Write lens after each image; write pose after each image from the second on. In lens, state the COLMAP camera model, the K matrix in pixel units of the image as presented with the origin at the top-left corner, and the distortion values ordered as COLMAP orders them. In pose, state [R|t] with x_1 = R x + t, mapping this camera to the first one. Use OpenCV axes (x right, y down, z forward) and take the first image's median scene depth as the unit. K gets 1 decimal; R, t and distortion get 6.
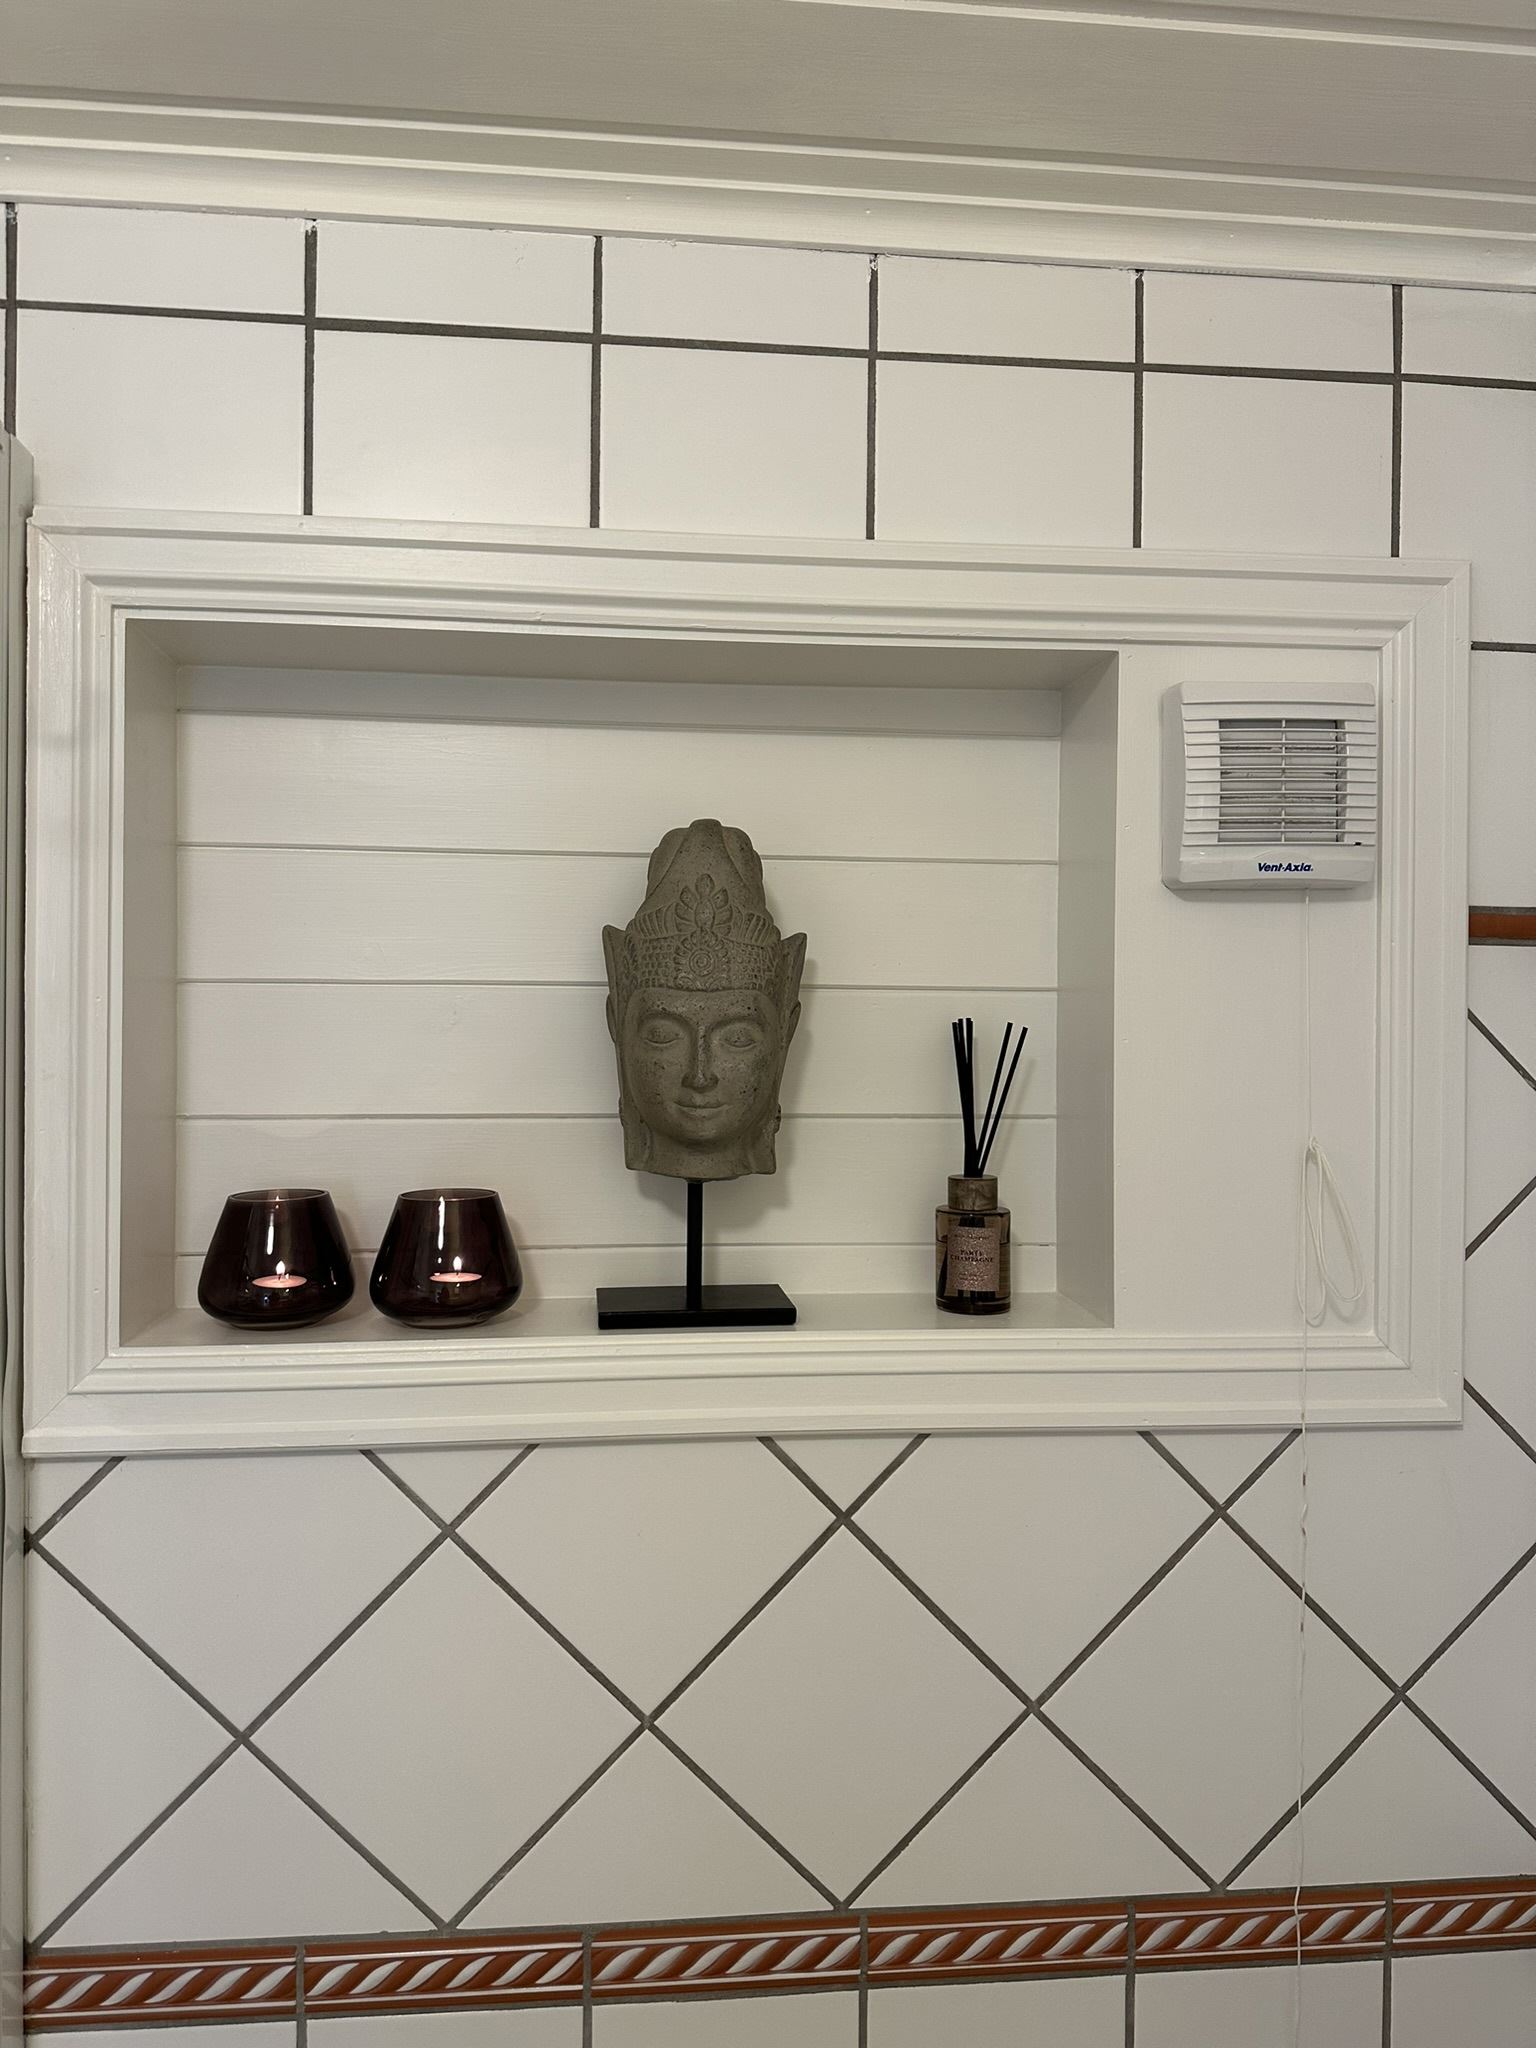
lens RADIAL K [[1447.9, 0, 743.7], [0, 1447.9, 1025.4], [0, 0, 1]] dist [0.096320, -0.175169]
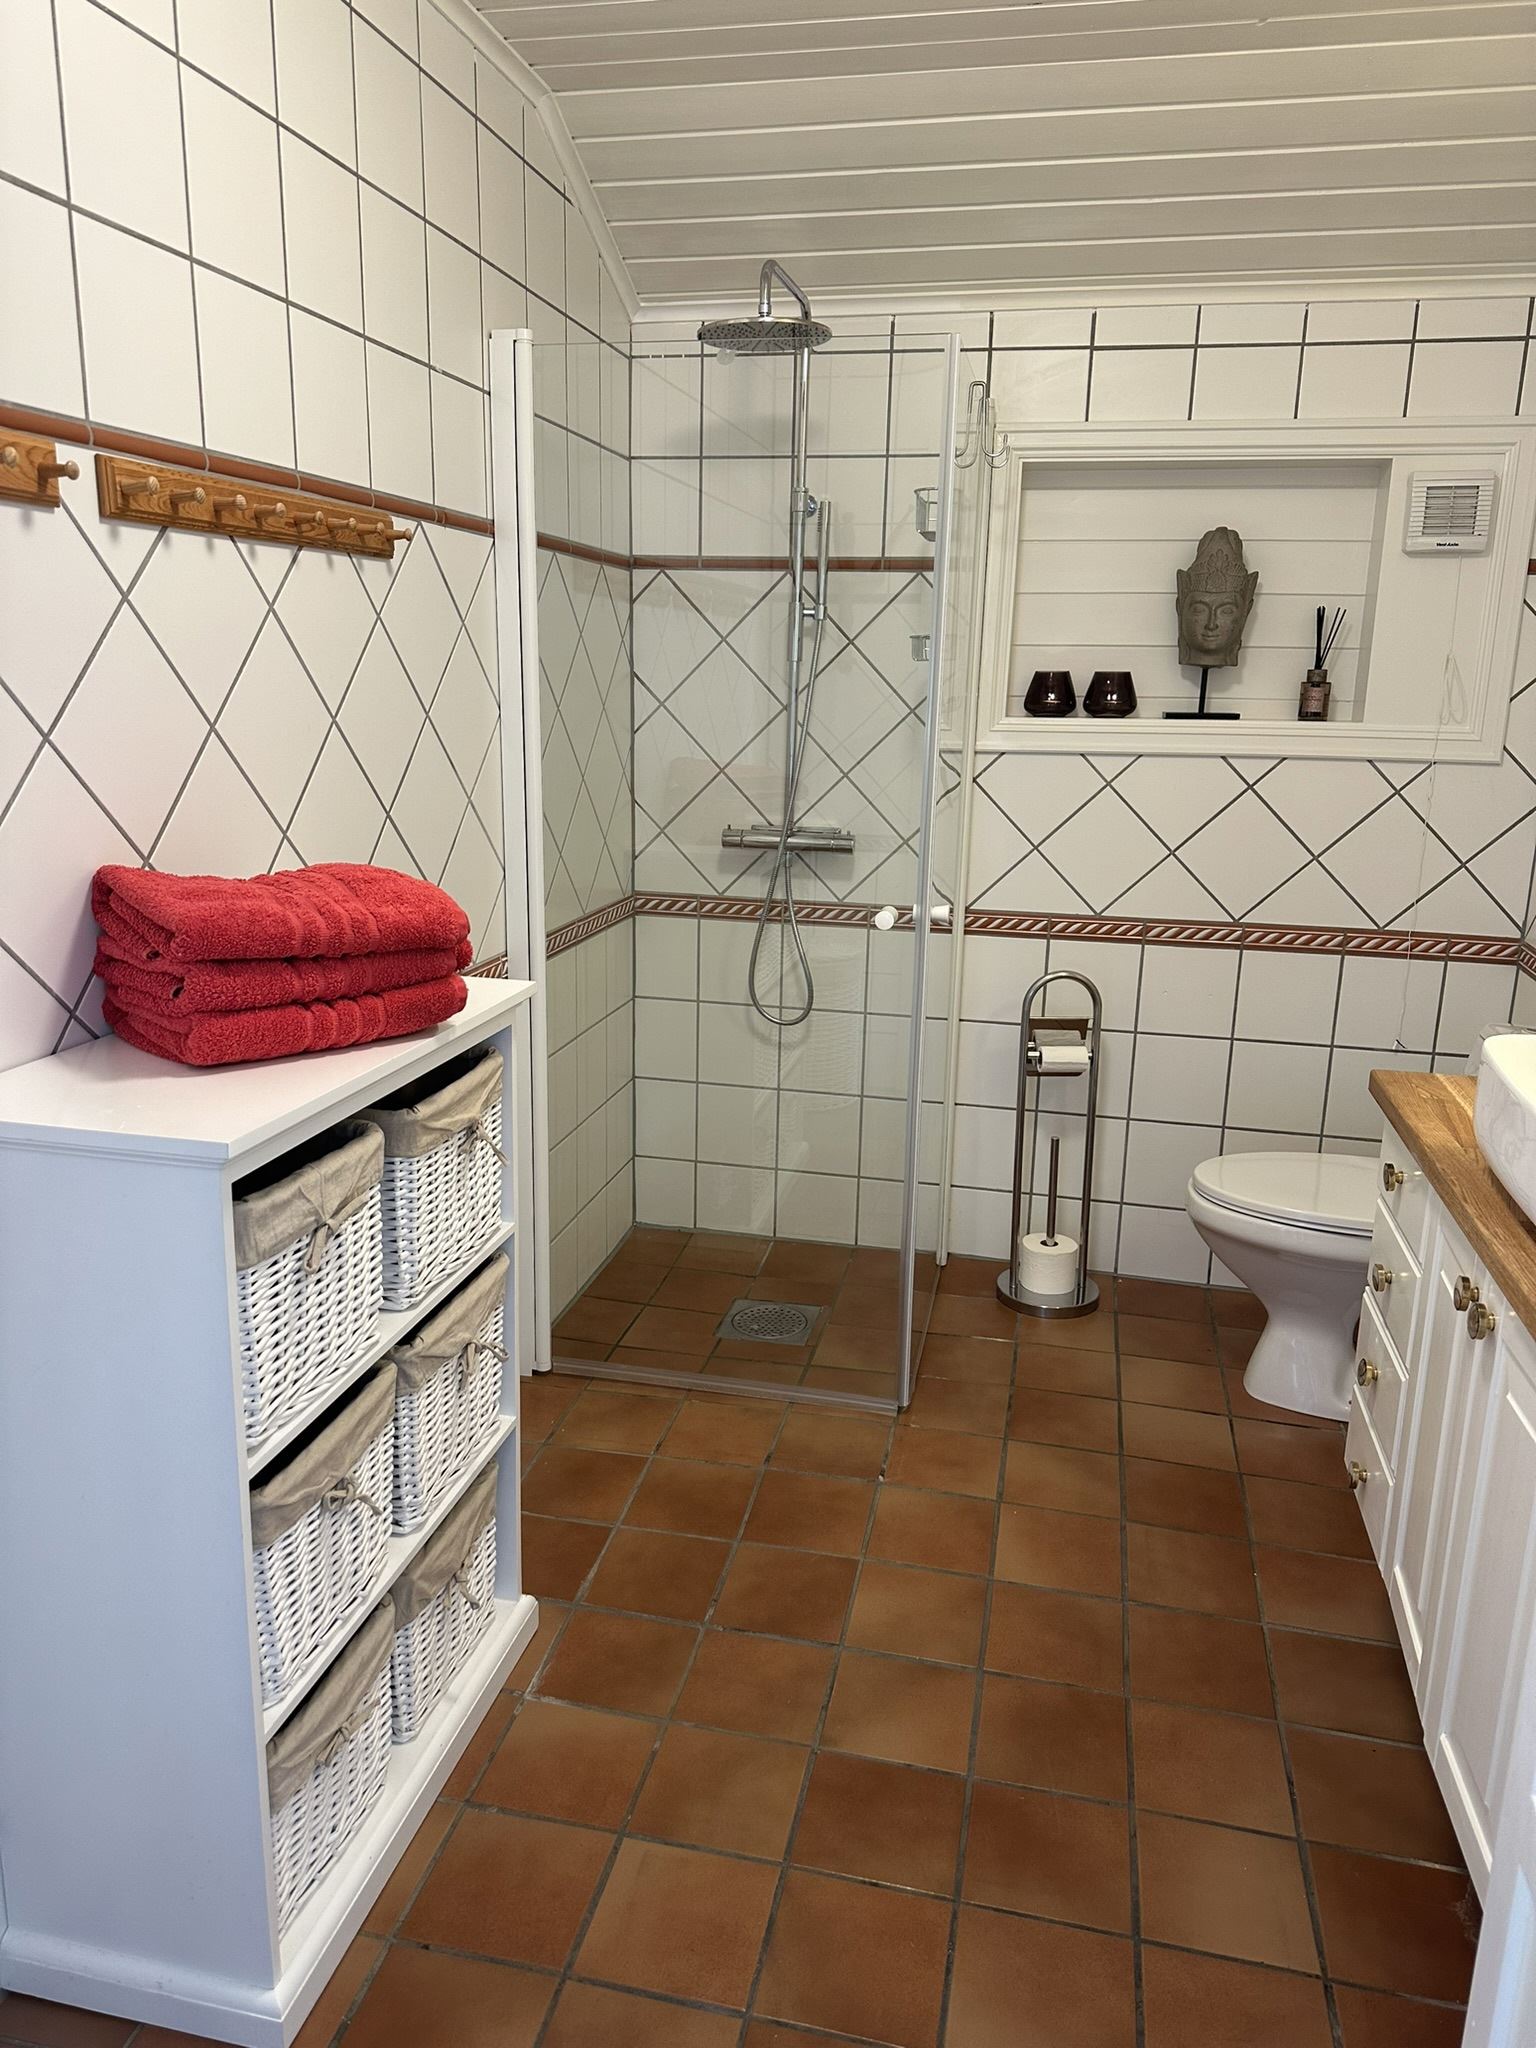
lens RADIAL K [[1447.9, 0, 743.7], [0, 1447.9, 1025.4], [0, 0, 1]] dist [0.096320, -0.175169]
pose [[0.949982, 0.084596, -0.300628, 0.026714], [-0.012236, 0.971956, 0.234843, 0.129749], [0.312064, -0.219418, 0.924376, -2.022076]]
